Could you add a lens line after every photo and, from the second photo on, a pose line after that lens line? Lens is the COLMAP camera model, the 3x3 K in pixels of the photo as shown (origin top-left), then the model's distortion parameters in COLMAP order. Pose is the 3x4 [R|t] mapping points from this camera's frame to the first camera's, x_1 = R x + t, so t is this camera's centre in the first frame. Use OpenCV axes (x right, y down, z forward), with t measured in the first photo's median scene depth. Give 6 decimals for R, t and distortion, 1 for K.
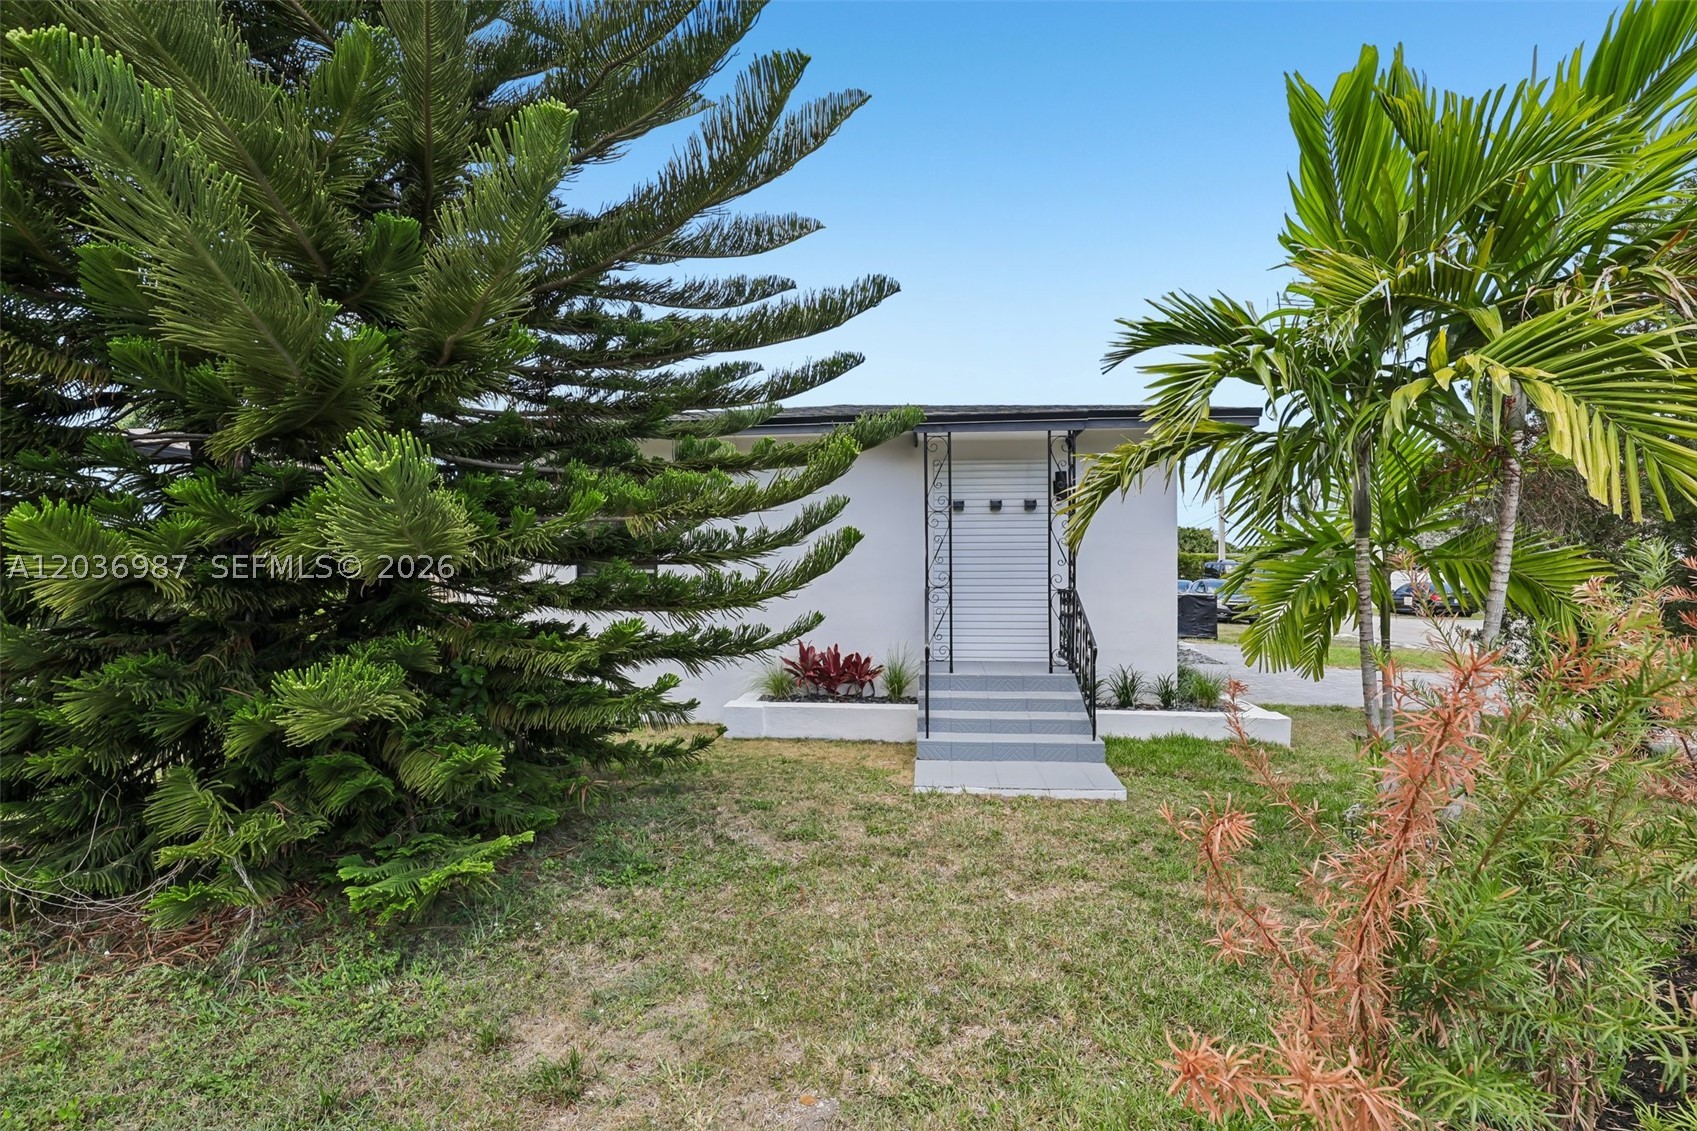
lens RADIAL K [[786.7, 0, 848.5], [0, 786.7, 565.5], [0, 0, 1]] dist [-0.033769, 0.006475]
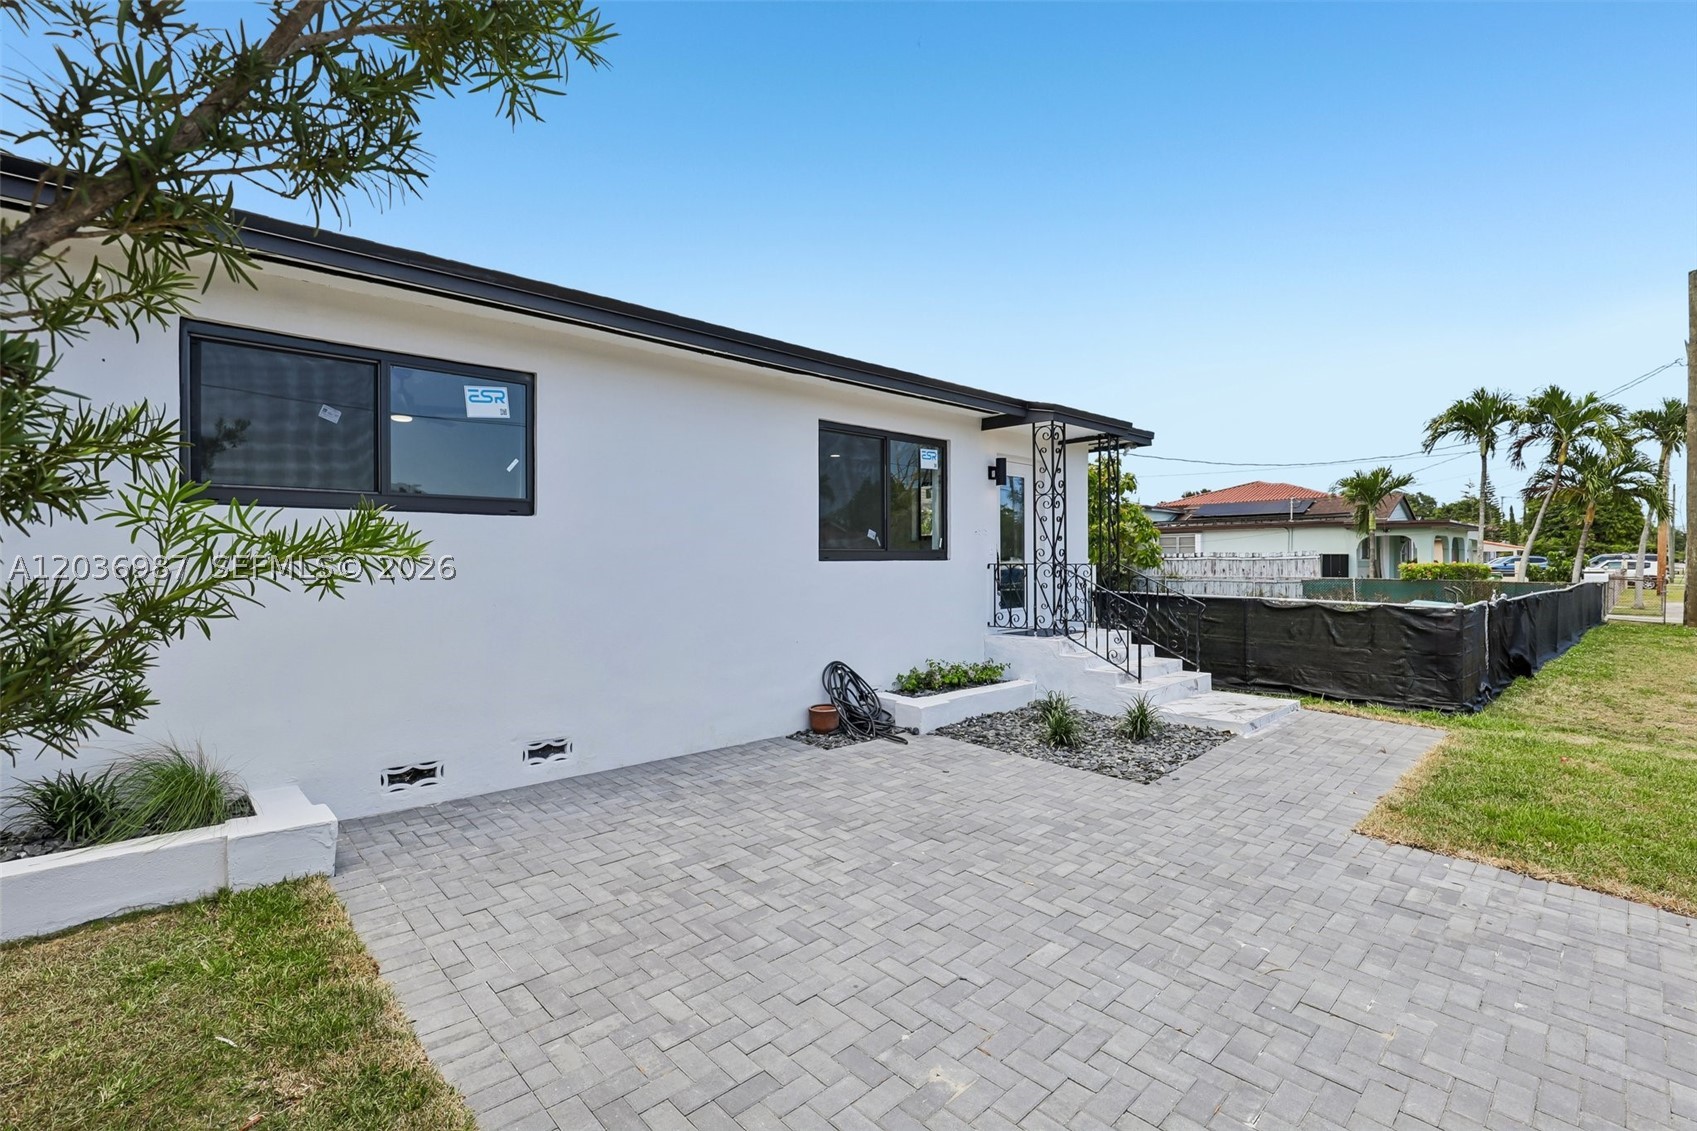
lens RADIAL K [[786.7, 0, 848.5], [0, 786.7, 565.5], [0, 0, 1]] dist [-0.033769, 0.006475]
pose [[0.658089, -0.006293, 0.752914, -0.918159], [0.015777, 0.999861, -0.005432, 0.033754], [-0.752775, 0.015453, 0.658097, 0.499516]]
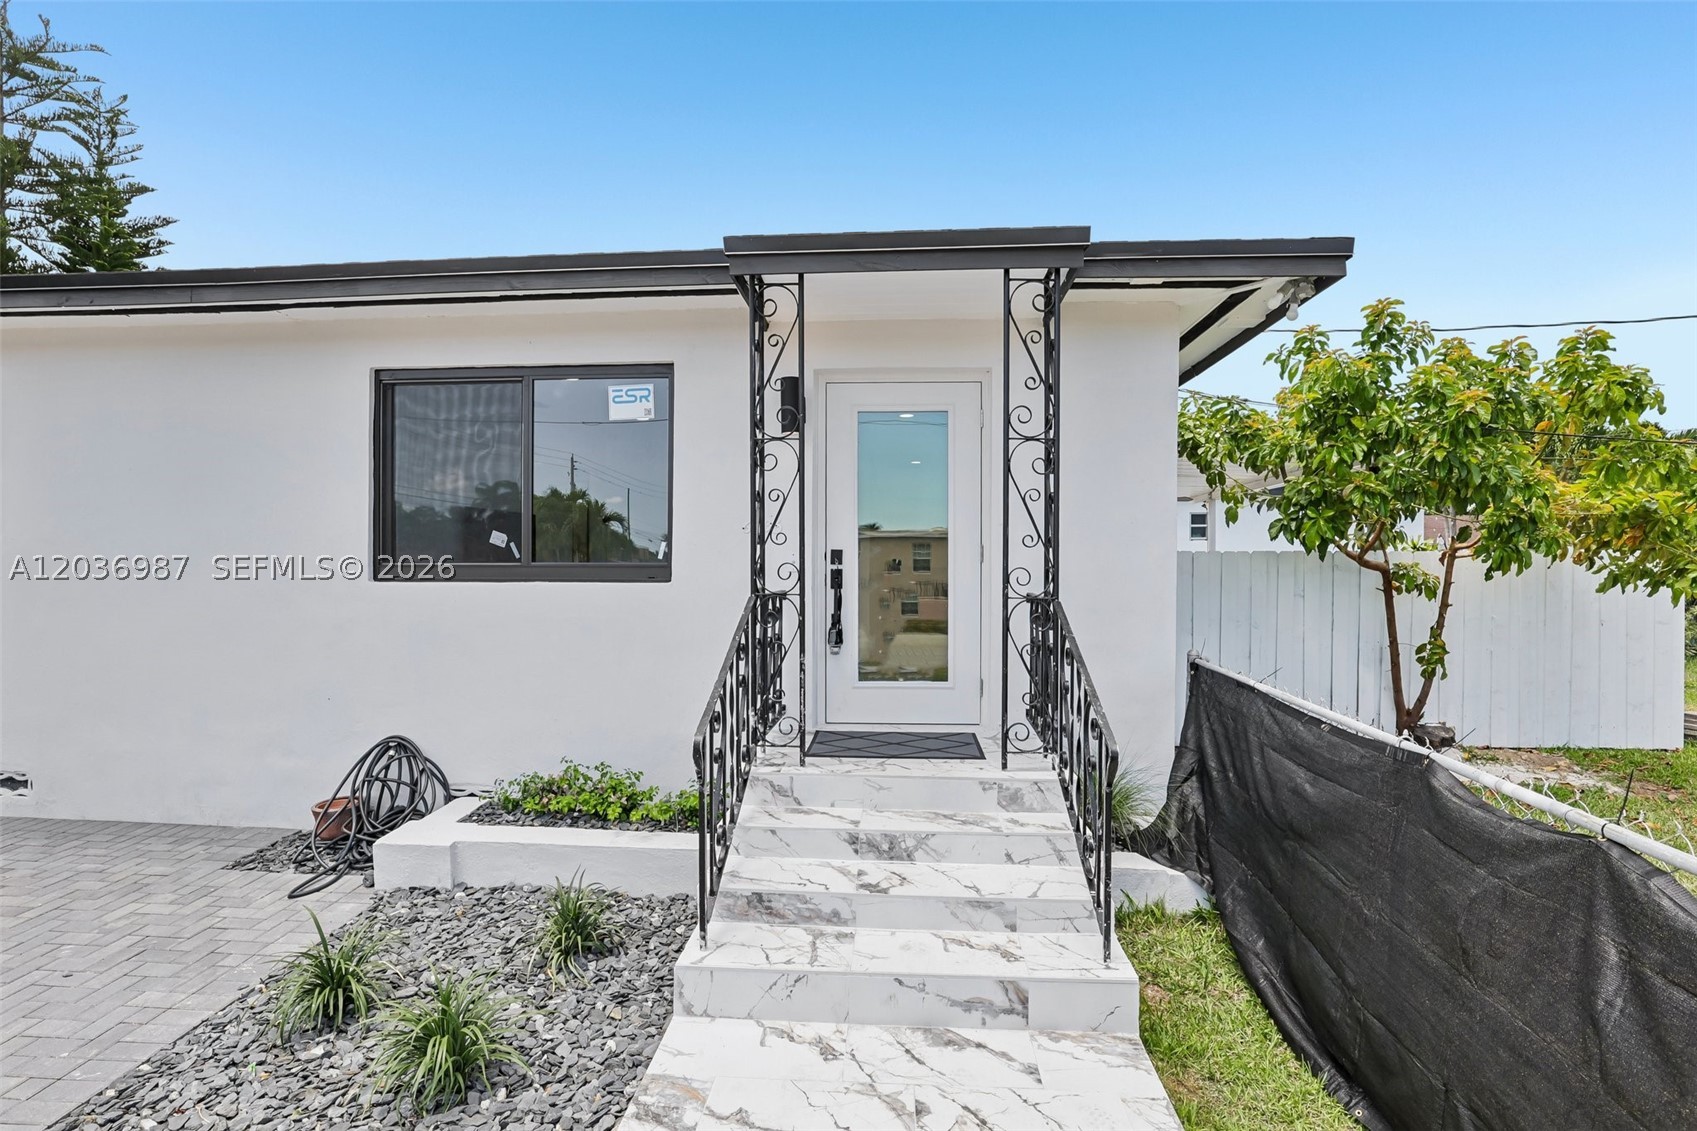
lens RADIAL K [[786.7, 0, 848.5], [0, 786.7, 565.5], [0, 0, 1]] dist [-0.033769, 0.006475]
pose [[0.999663, -0.001836, 0.025900, 0.145232], [0.001828, 0.999998, 0.000318, 0.010503], [-0.025901, -0.000270, 0.999664, 0.512652]]
